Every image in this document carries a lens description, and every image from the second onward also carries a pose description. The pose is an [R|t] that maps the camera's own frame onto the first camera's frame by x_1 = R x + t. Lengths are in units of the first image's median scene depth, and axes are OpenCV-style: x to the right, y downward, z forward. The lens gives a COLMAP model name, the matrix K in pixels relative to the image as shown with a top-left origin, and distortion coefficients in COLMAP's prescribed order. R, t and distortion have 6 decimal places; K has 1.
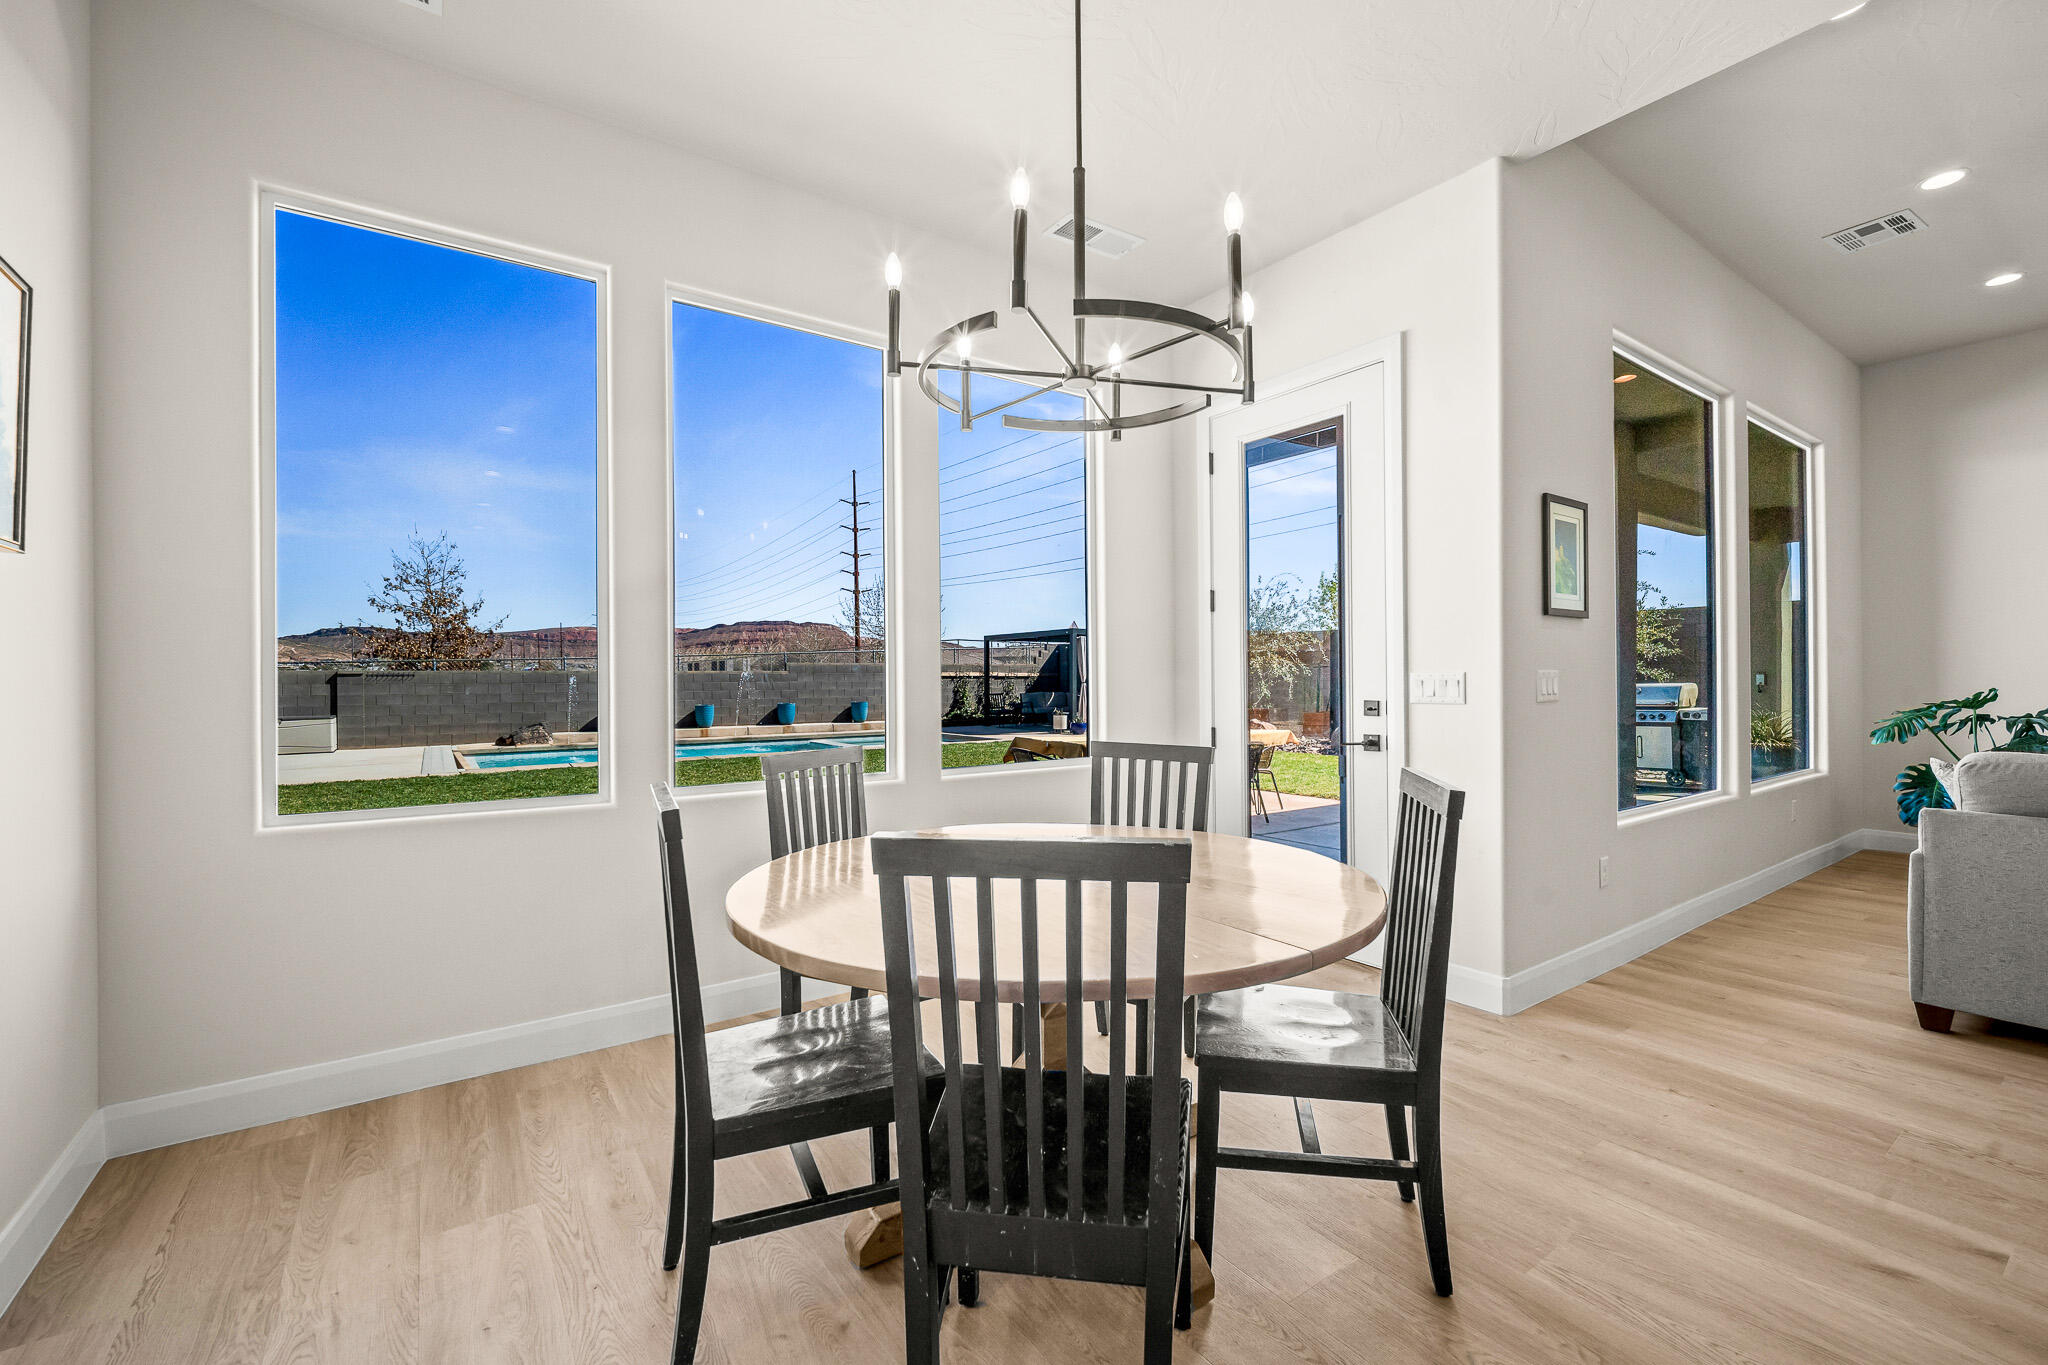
lens RADIAL K [[859.9, 0, 1041.5], [0, 859.9, 679.5], [0, 0, 1]] dist [-0.002106, -0.000178]
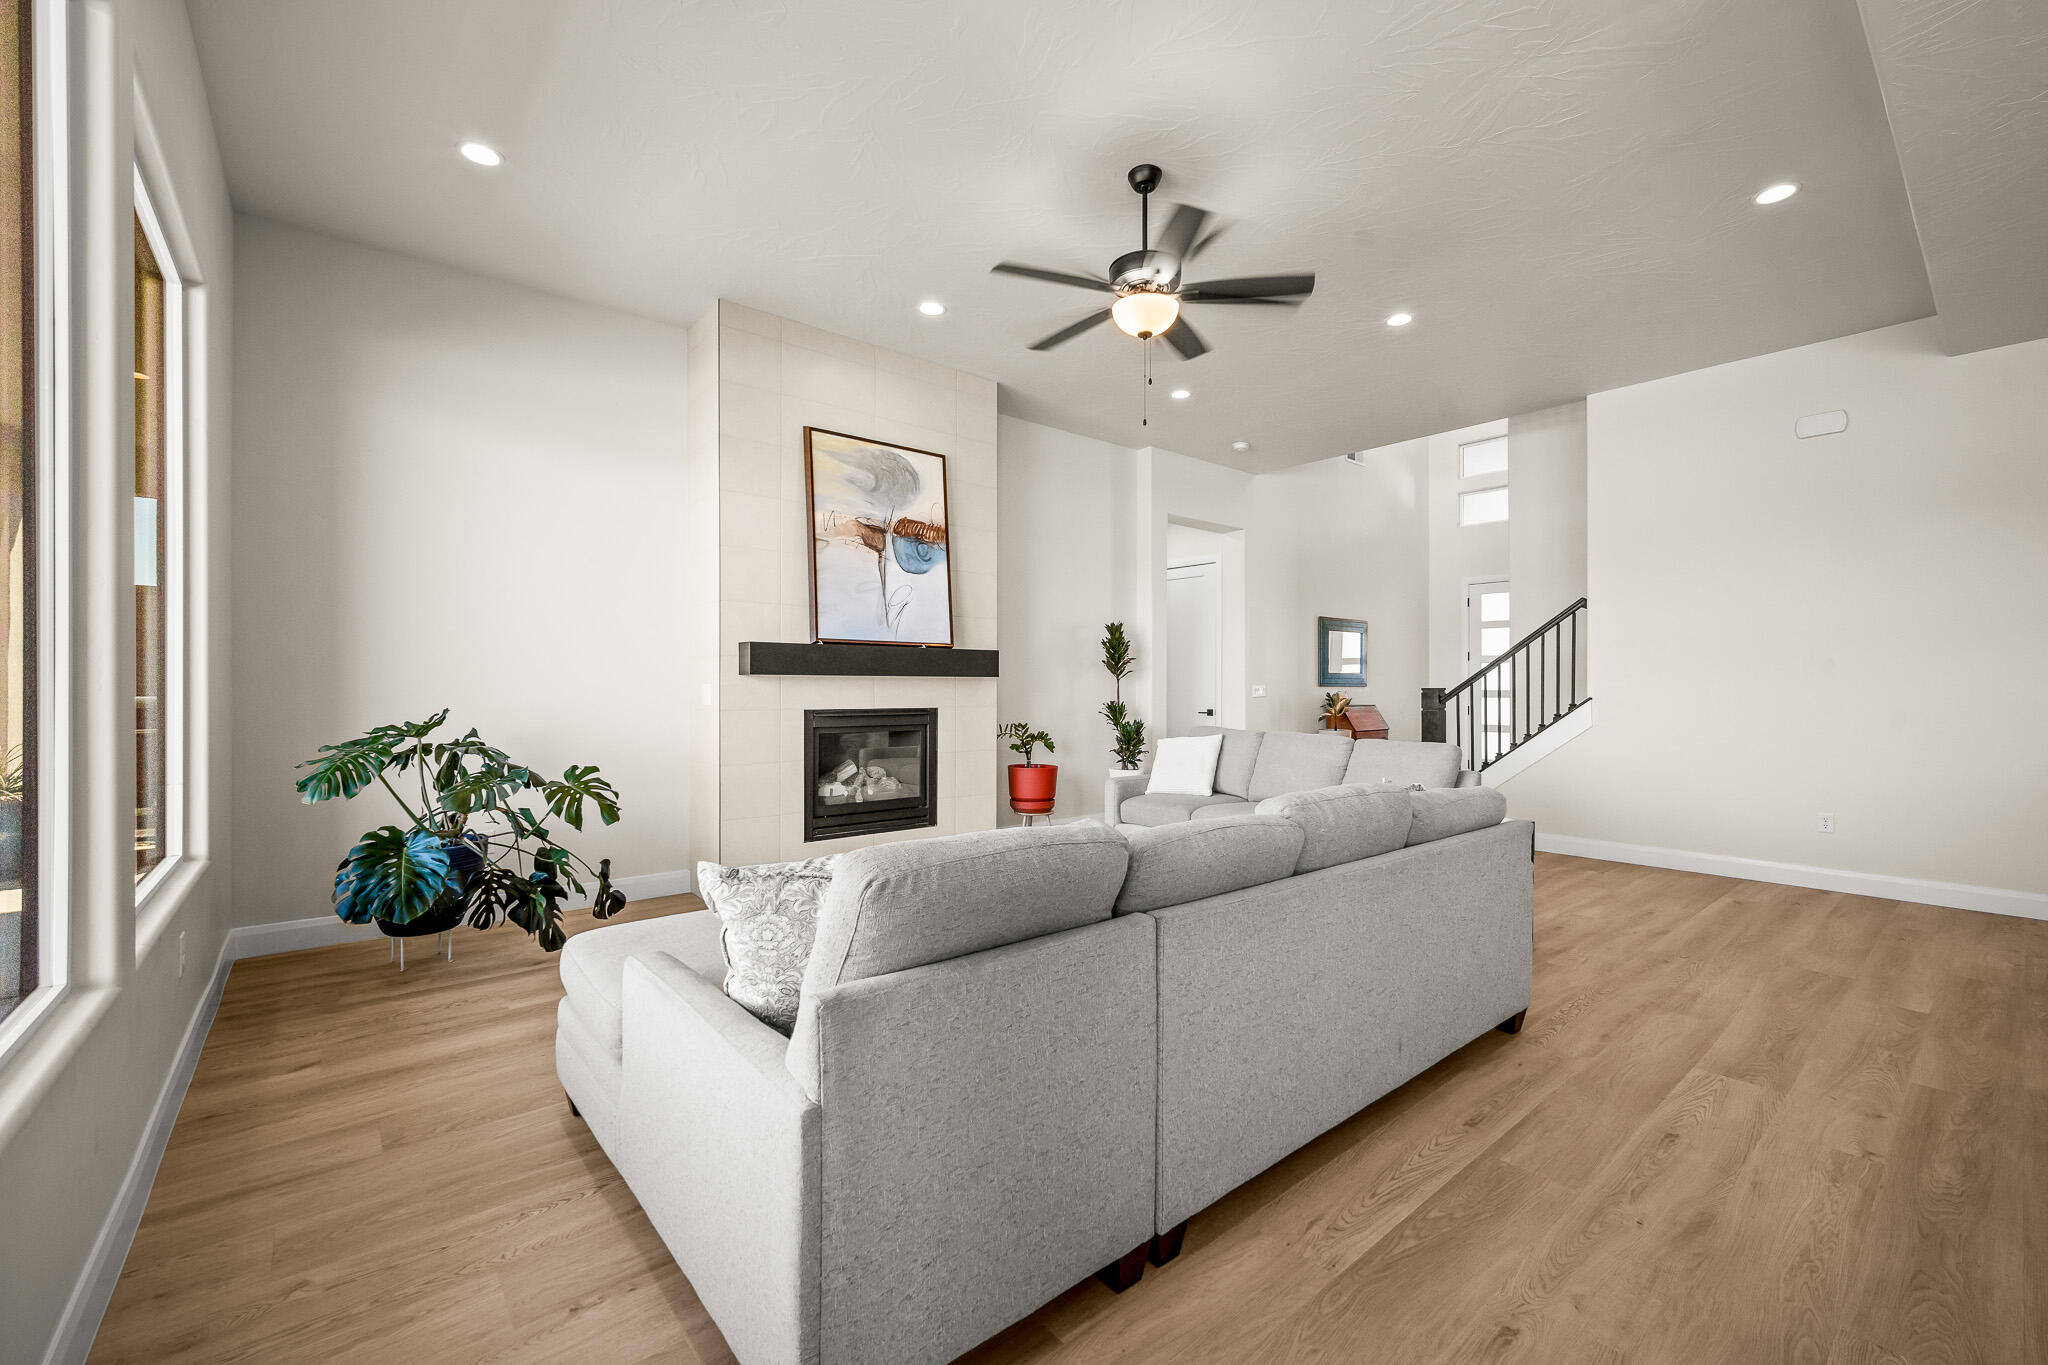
lens RADIAL K [[832.4, 0, 1036.1], [0, 832.4, 684.5], [0, 0, 1]] dist [-0.006065, -0.000018]
pose [[-0.082376, 0.011426, 0.996536, 0.345062], [-0.003105, 0.999926, -0.011722, -0.003703], [-0.996596, -0.004060, -0.082335, 0.538339]]
